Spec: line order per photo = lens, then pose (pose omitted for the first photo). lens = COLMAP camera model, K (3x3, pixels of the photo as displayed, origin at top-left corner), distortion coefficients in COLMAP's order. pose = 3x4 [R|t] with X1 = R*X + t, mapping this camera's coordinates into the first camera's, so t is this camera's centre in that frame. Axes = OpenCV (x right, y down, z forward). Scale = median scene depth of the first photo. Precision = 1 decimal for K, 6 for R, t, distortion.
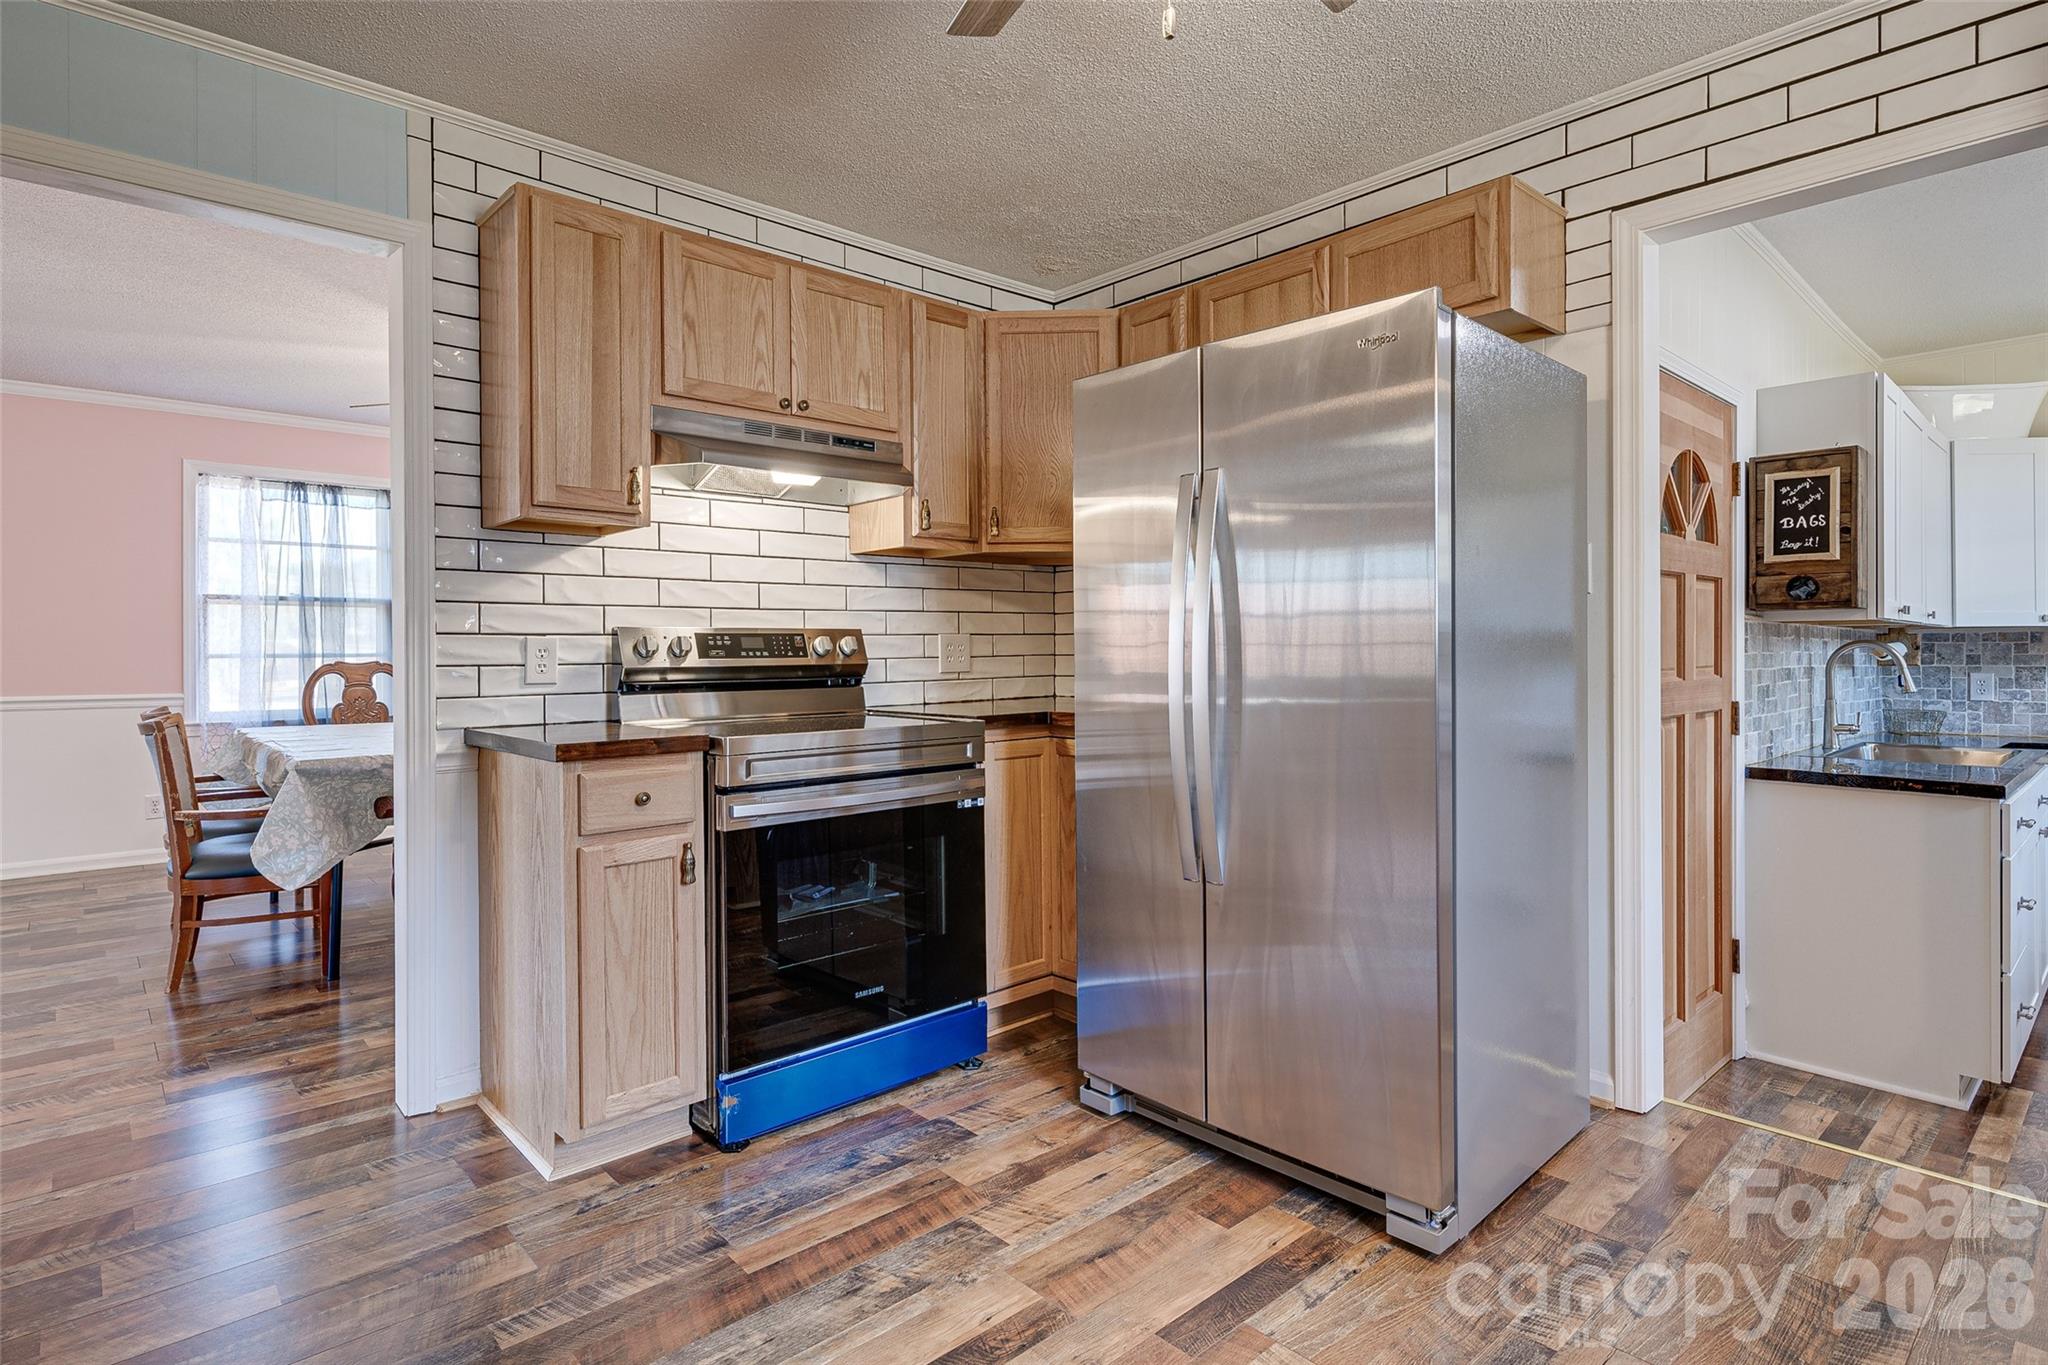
lens RADIAL K [[1070.6, 0, 1022.6], [0, 1070.6, 646.7], [0, 0, 1]] dist [0.018683, -0.014640]
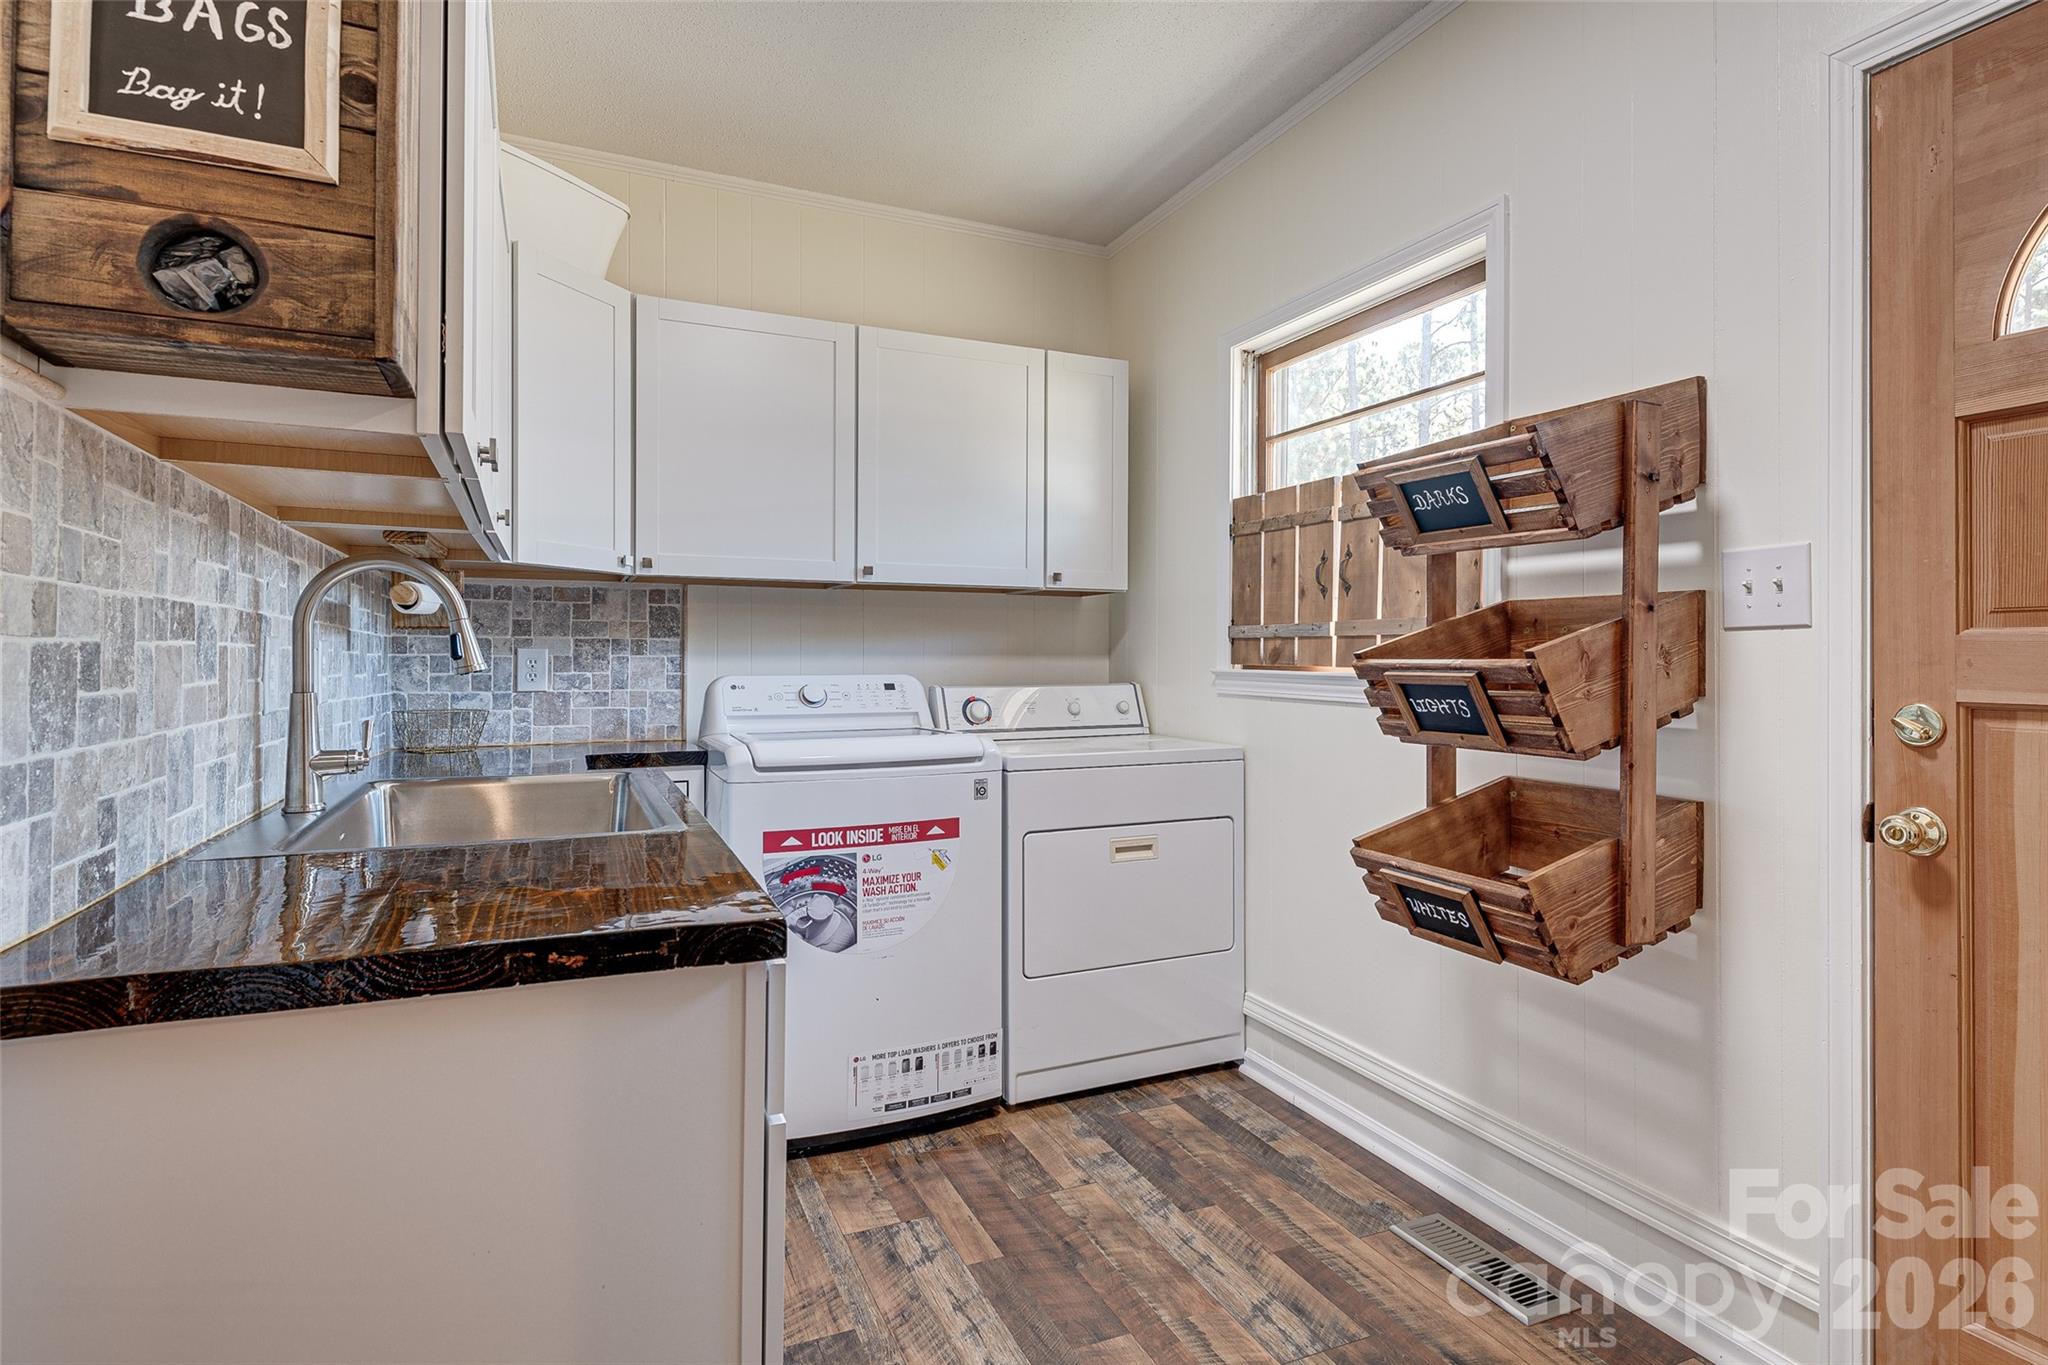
lens RADIAL K [[1070.6, 0, 1022.6], [0, 1070.6, 646.7], [0, 0, 1]] dist [0.018683, -0.014640]
pose [[0.335050, 0.012872, 0.942112, 0.485061], [-0.007456, 0.999912, -0.011010, 0.035944], [-0.942171, -0.003336, 0.335117, 0.643681]]
